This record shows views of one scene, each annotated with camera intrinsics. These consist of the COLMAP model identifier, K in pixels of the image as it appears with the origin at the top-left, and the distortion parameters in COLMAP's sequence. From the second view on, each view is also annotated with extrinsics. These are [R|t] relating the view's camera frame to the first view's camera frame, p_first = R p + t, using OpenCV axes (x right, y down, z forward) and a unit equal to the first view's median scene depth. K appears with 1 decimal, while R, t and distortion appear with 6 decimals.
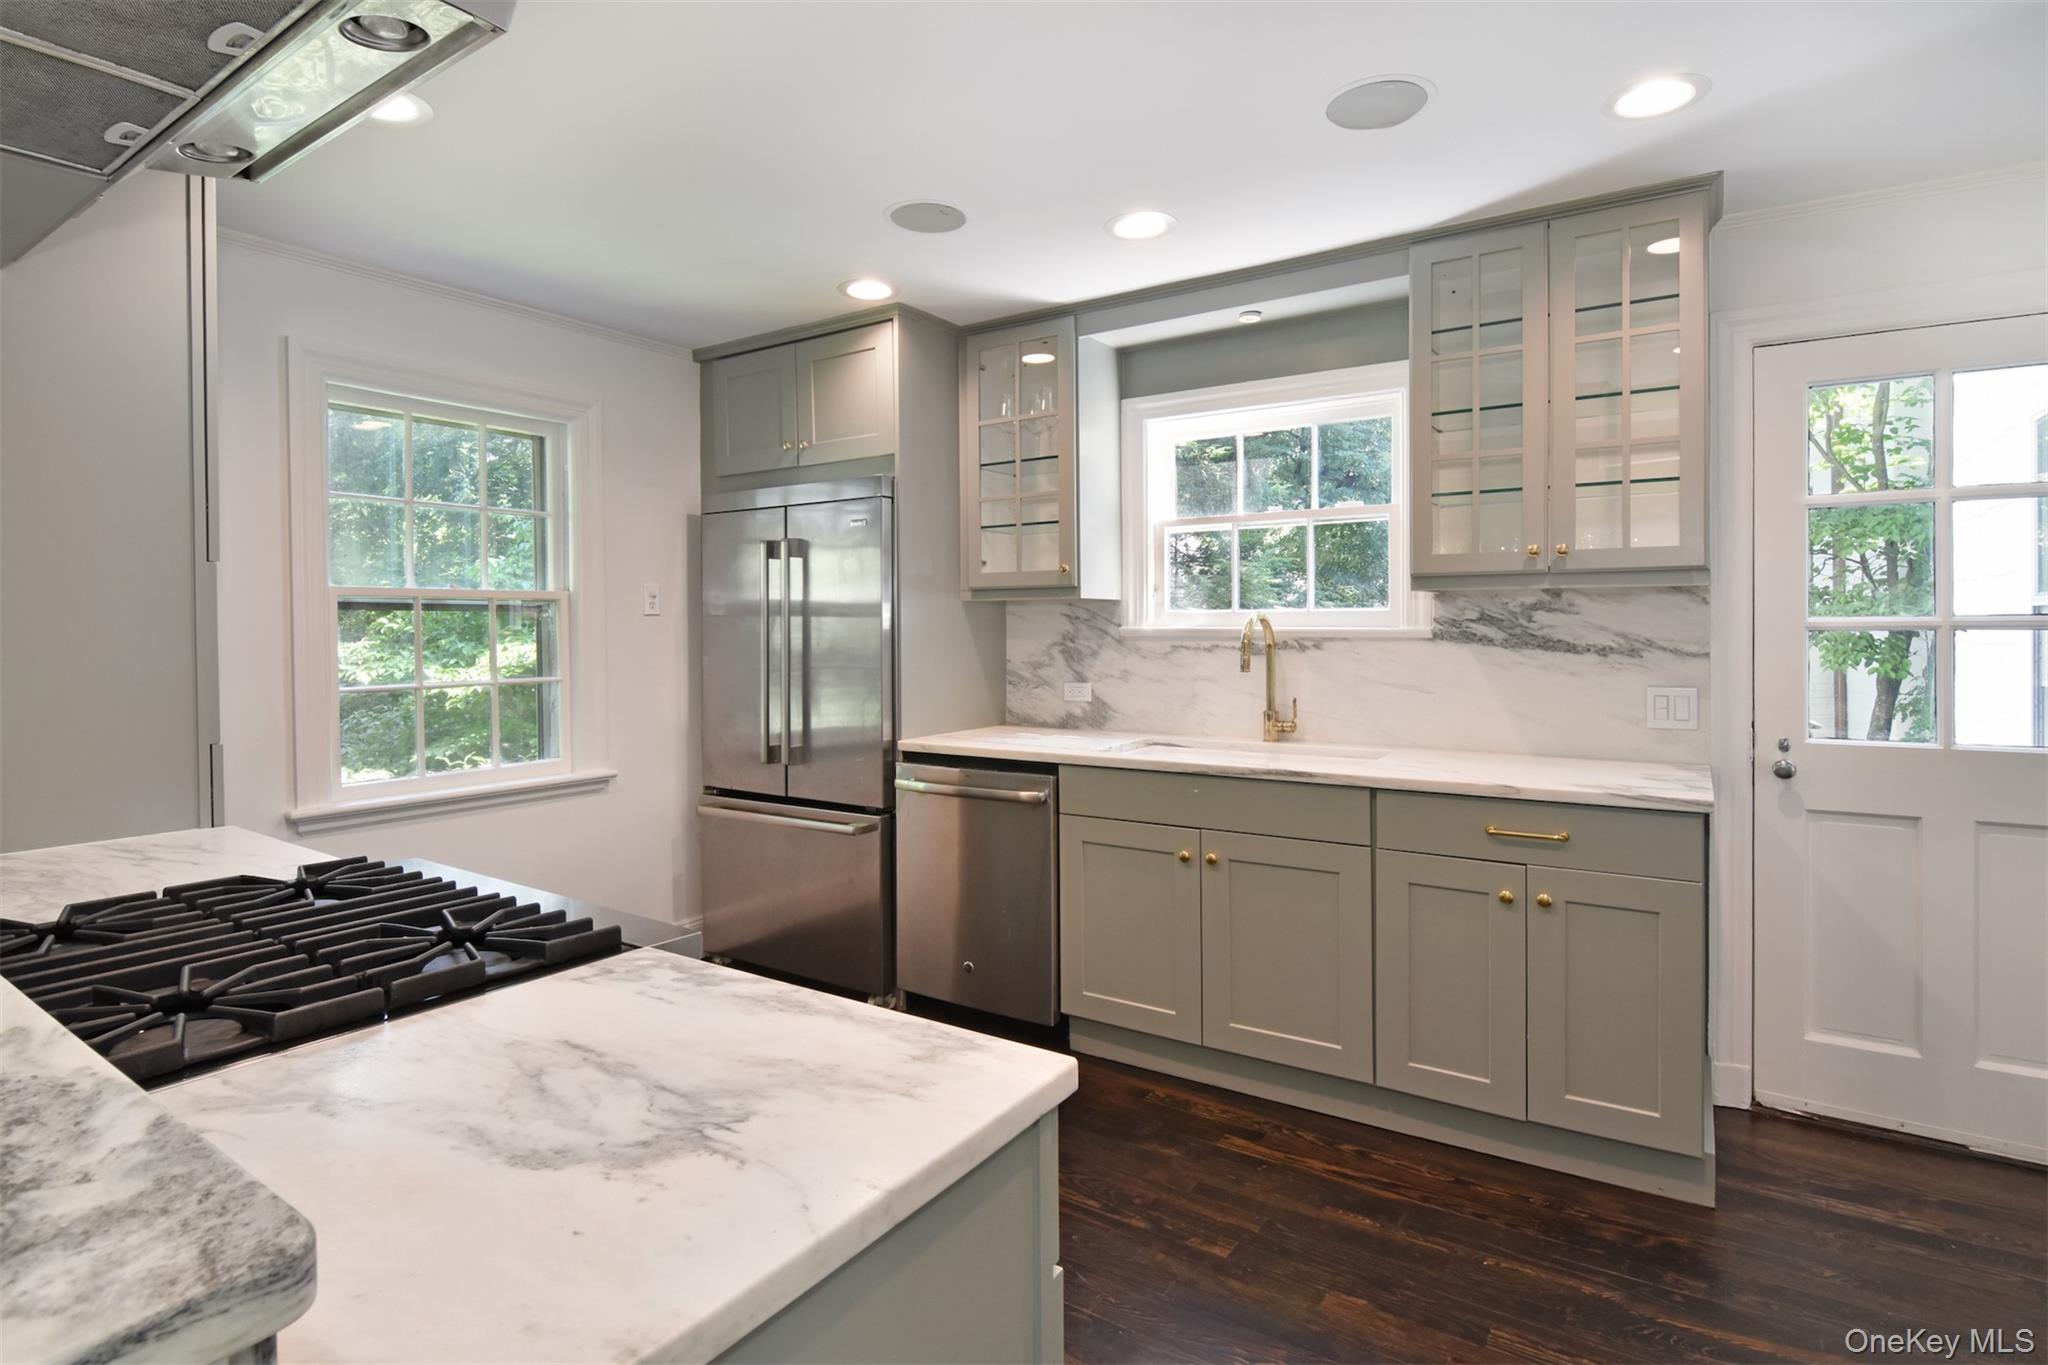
lens RADIAL K [[1002.8, 0, 1032.6], [0, 1002.8, 650.2], [0, 0, 1]] dist [-0.016524, -0.000009]
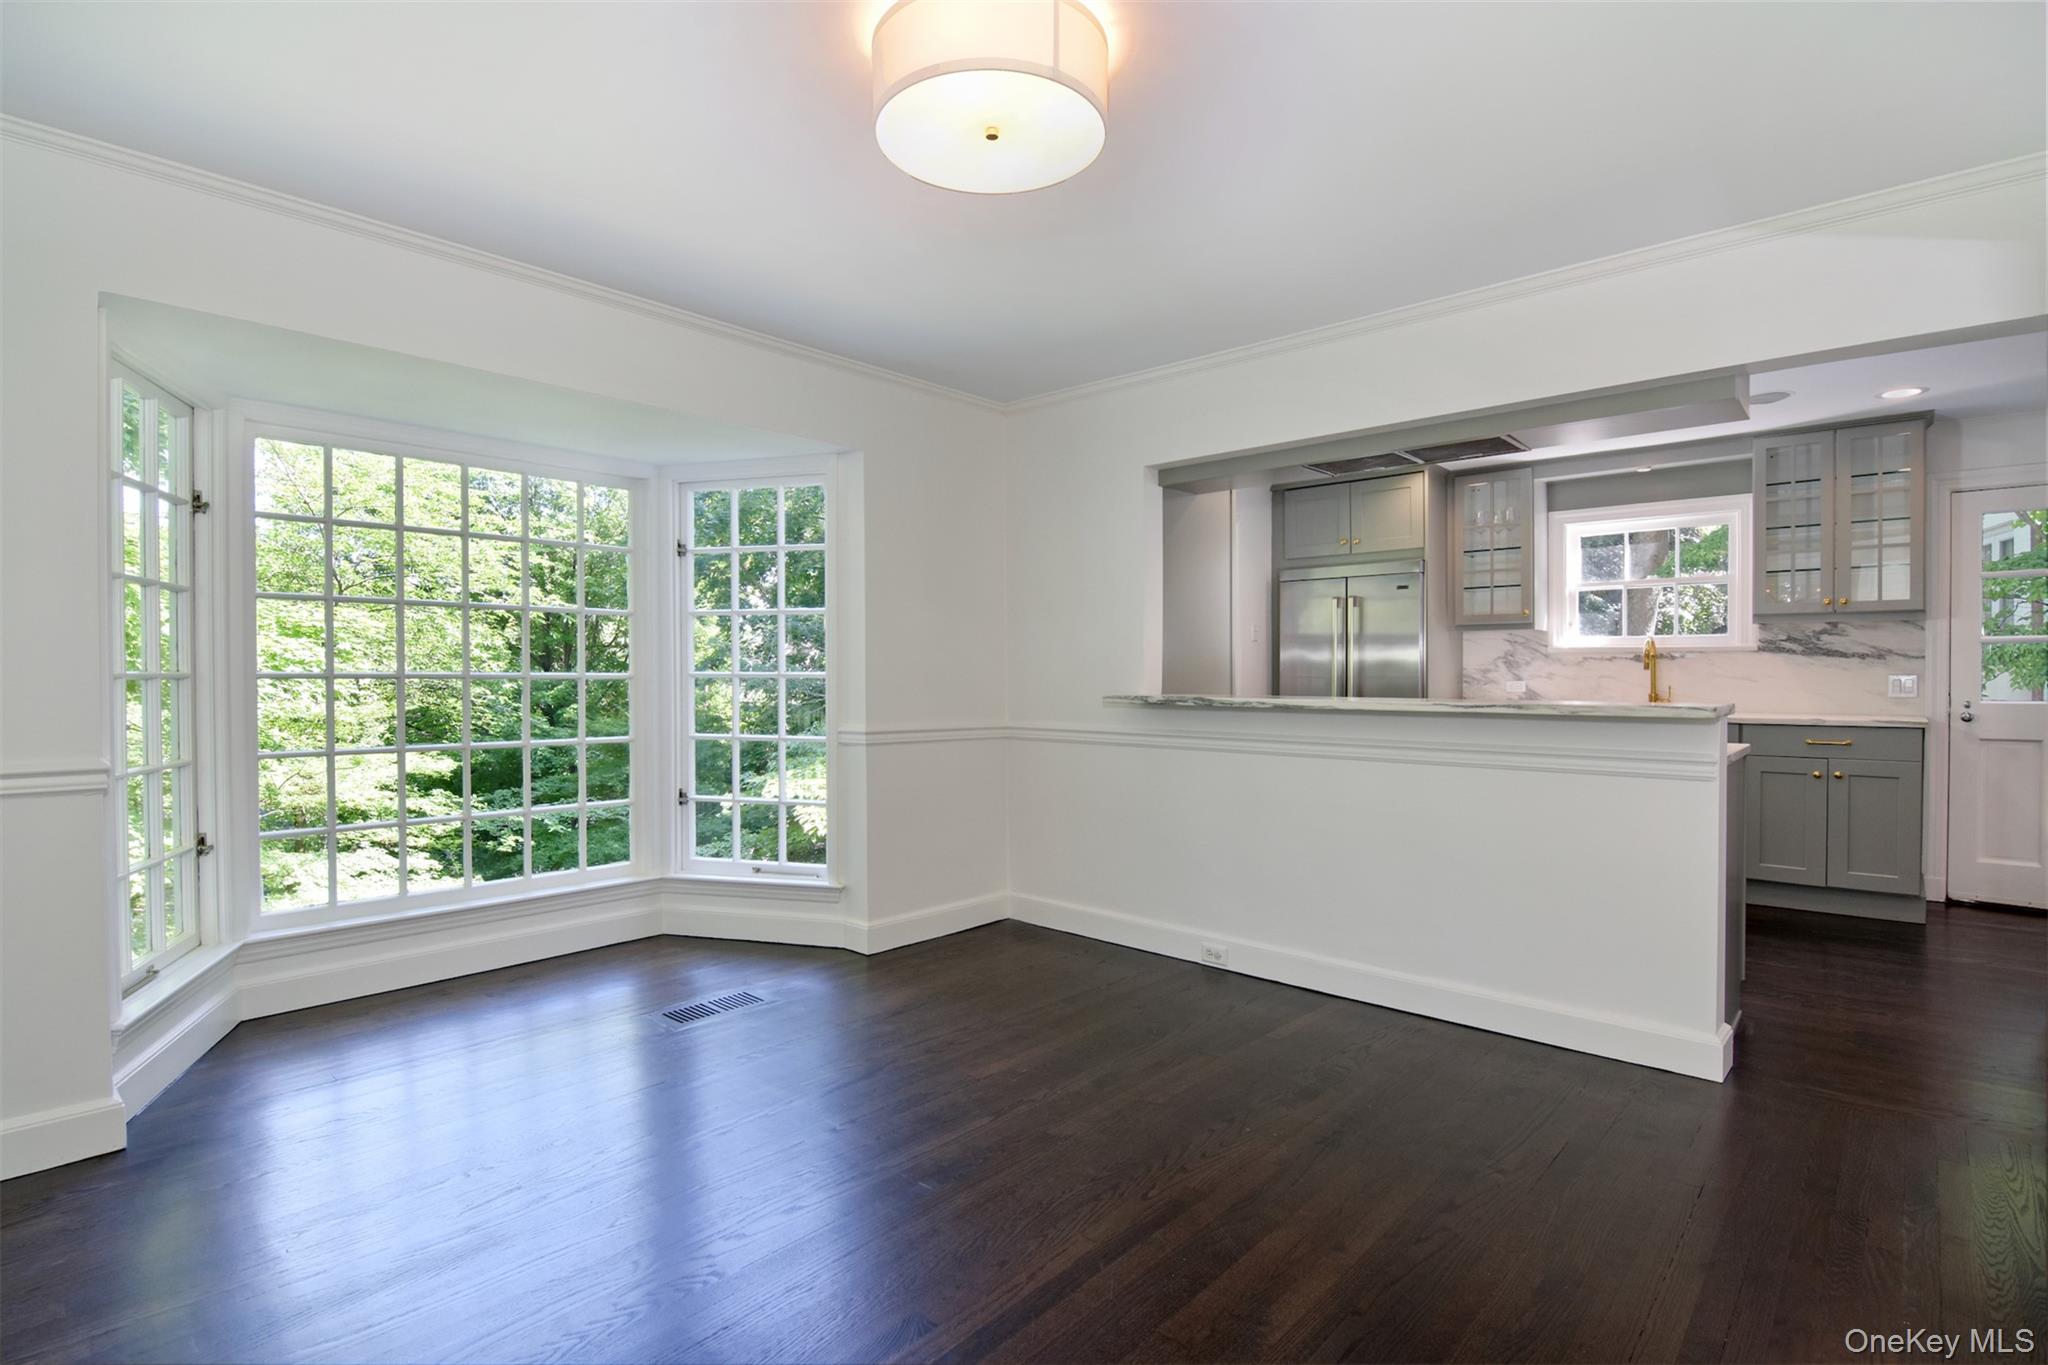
lens RADIAL K [[963.6, 0, 1027.3], [0, 963.6, 707.4], [0, 0, 1]] dist [-0.044073, 0.000430]
pose [[0.988782, -0.002231, -0.149348, -0.635923], [0.005510, 0.999753, 0.021545, 0.046045], [0.149263, -0.022126, 0.988550, -0.844104]]
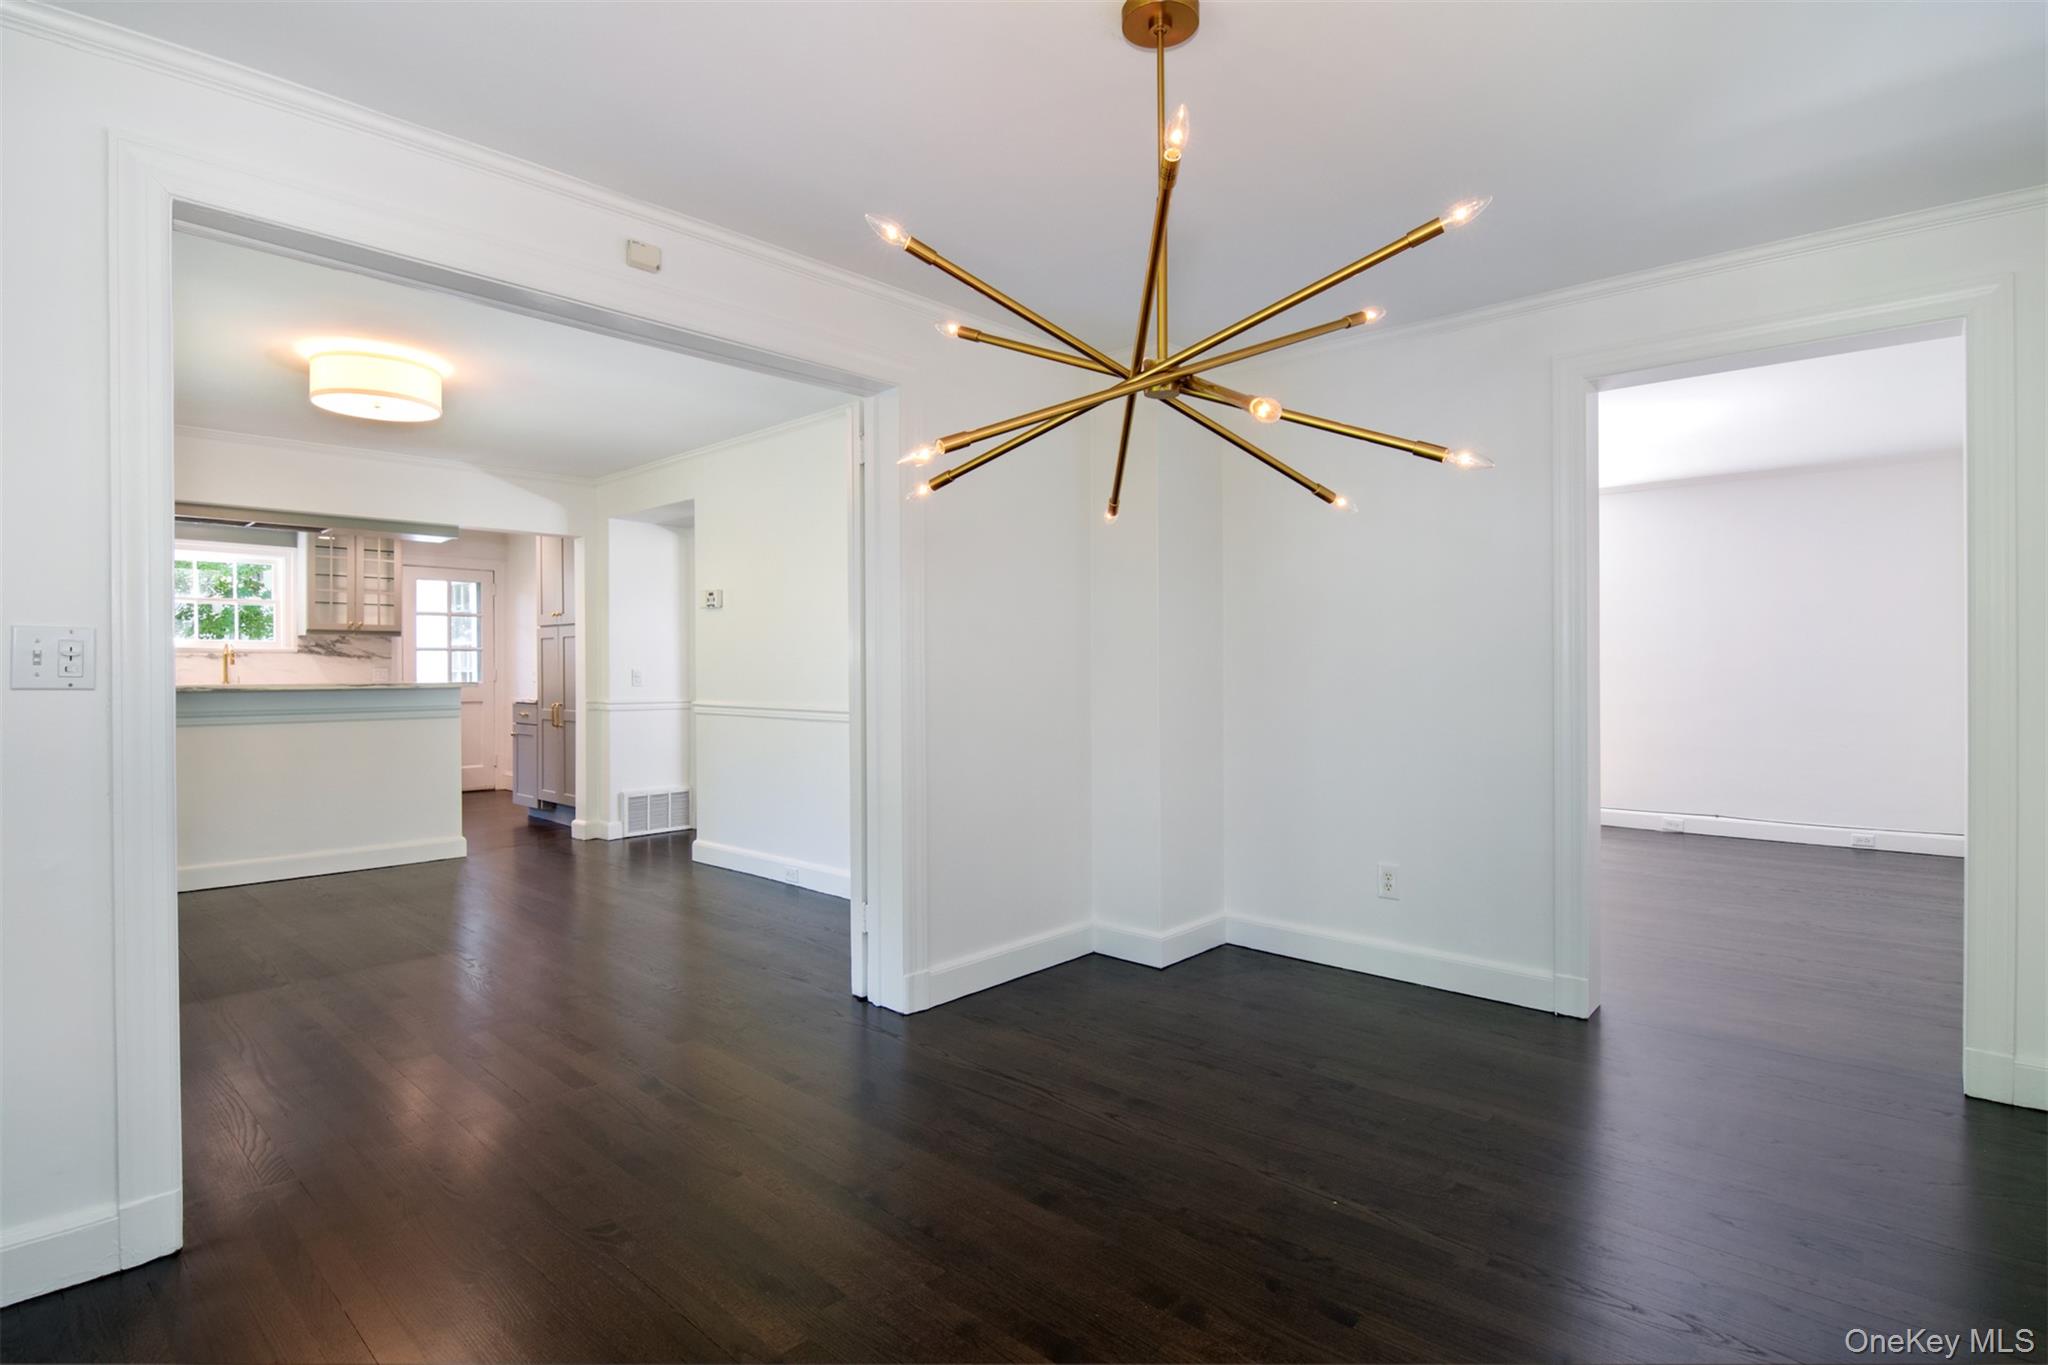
lens RADIAL K [[1002.8, 0, 1032.6], [0, 1002.8, 650.2], [0, 0, 1]] dist [-0.016524, -0.000009]
pose [[0.142322, 0.002470, 0.989817, -1.986863], [0.000000, 0.999997, -0.002496, -0.010714], [-0.989820, 0.000355, 0.142322, -1.356047]]
